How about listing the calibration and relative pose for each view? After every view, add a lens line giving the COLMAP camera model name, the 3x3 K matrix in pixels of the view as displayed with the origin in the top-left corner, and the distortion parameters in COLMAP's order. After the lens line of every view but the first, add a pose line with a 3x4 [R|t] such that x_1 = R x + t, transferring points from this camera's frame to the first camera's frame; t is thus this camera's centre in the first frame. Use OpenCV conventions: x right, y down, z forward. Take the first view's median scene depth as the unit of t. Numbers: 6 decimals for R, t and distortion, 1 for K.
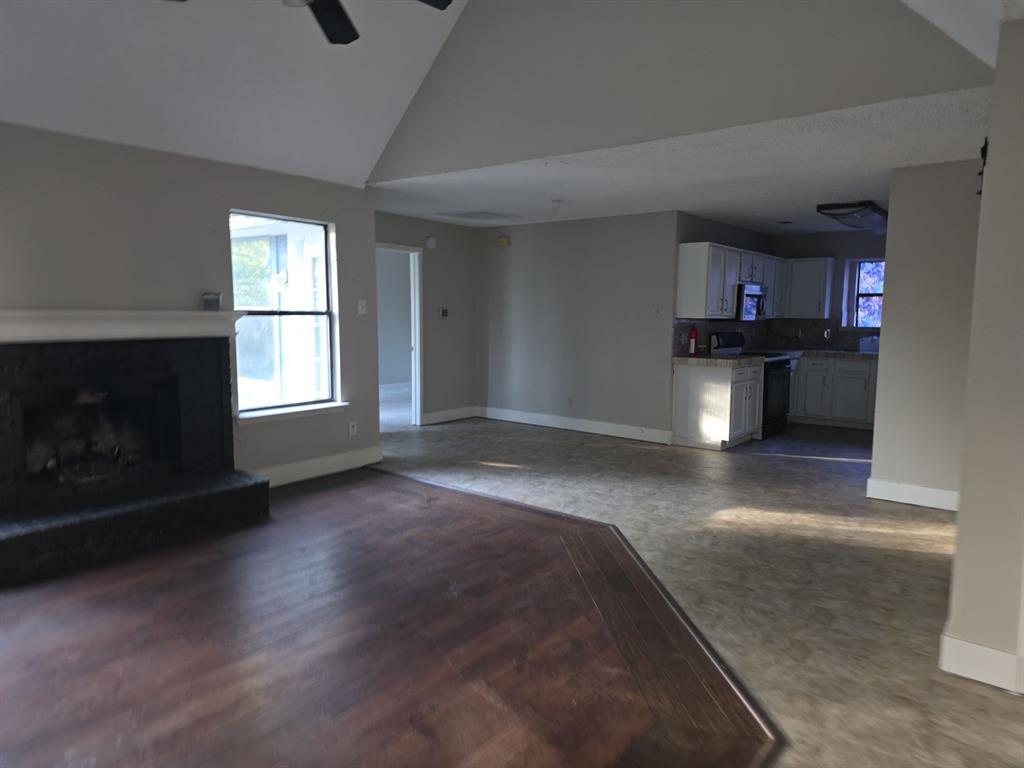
lens RADIAL K [[673.2, 0, 517.6], [0, 673.2, 388.0], [0, 0, 1]] dist [0.074852, -0.053101]
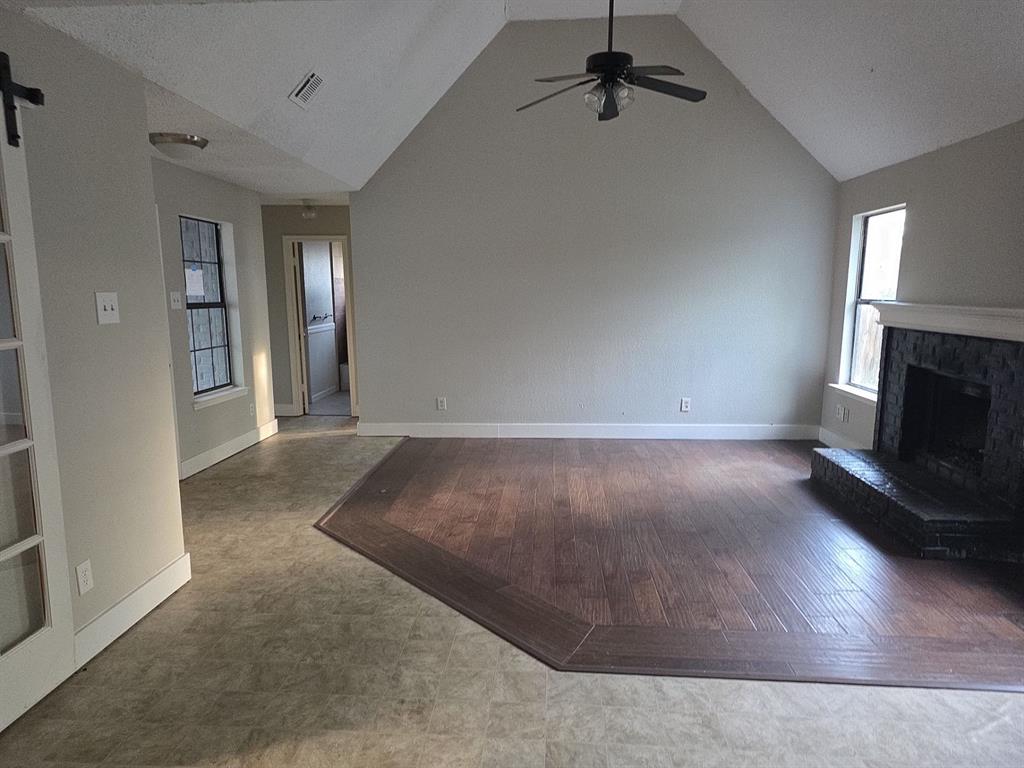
lens RADIAL K [[673.2, 0, 503.9], [0, 673.2, 387.6], [0, 0, 1]] dist [0.074852, -0.053101]
pose [[-0.828004, 0.075207, -0.555656, 0.406519], [-0.073327, 0.967931, 0.240275, -0.145780], [0.555908, 0.239694, -0.795936, 1.130880]]
